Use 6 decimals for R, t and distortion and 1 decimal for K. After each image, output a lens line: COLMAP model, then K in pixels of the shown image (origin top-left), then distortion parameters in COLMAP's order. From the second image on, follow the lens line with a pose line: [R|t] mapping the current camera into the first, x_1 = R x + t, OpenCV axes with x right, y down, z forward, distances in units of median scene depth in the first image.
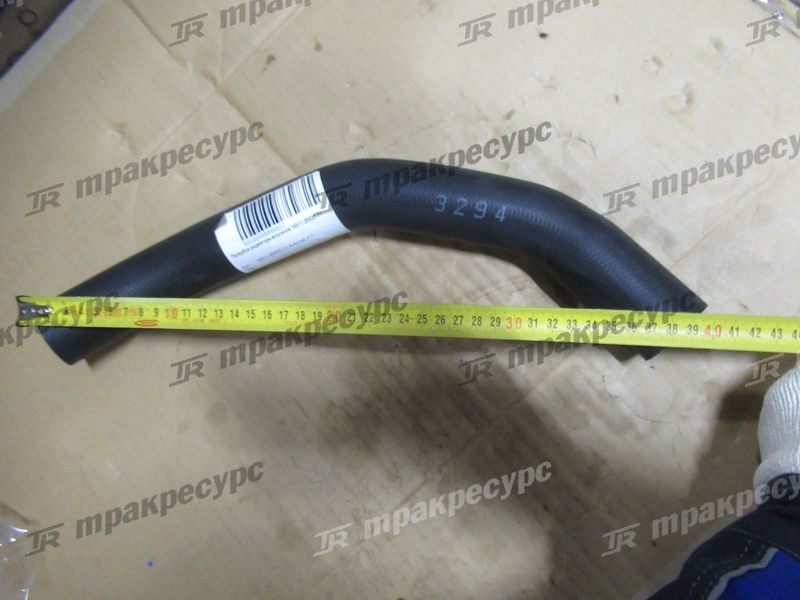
lens RADIAL K [[592.1, 0, 400.0], [0, 592.1, 300.0], [0, 0, 1]] dist [-0.009506, -0.002834]
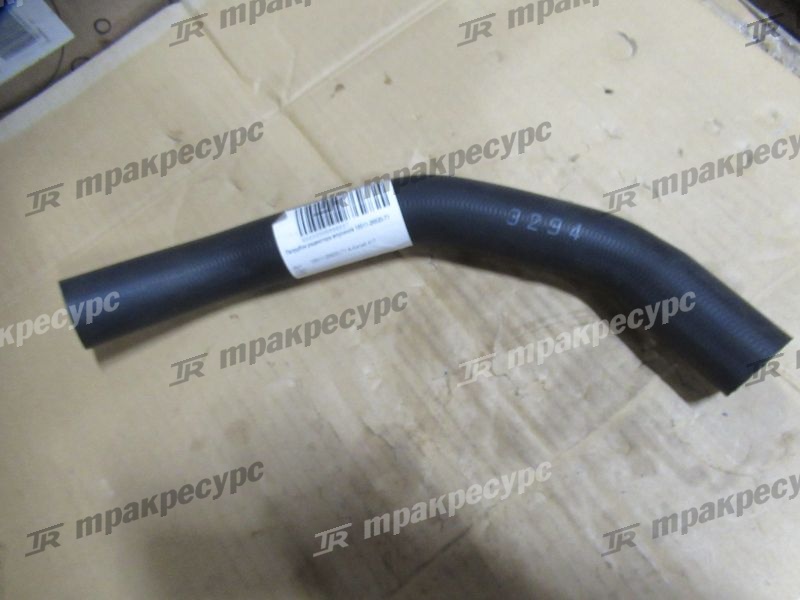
lens RADIAL K [[700.5, 0, 400.0], [0, 700.5, 300.0], [0, 0, 1]] dist [-0.002768, -0.003709]
pose [[0.994471, 0.101529, 0.026808, -0.119908], [-0.090952, 0.960400, -0.263361, 0.265612], [-0.052485, 0.259466, 0.964325, -0.069973]]
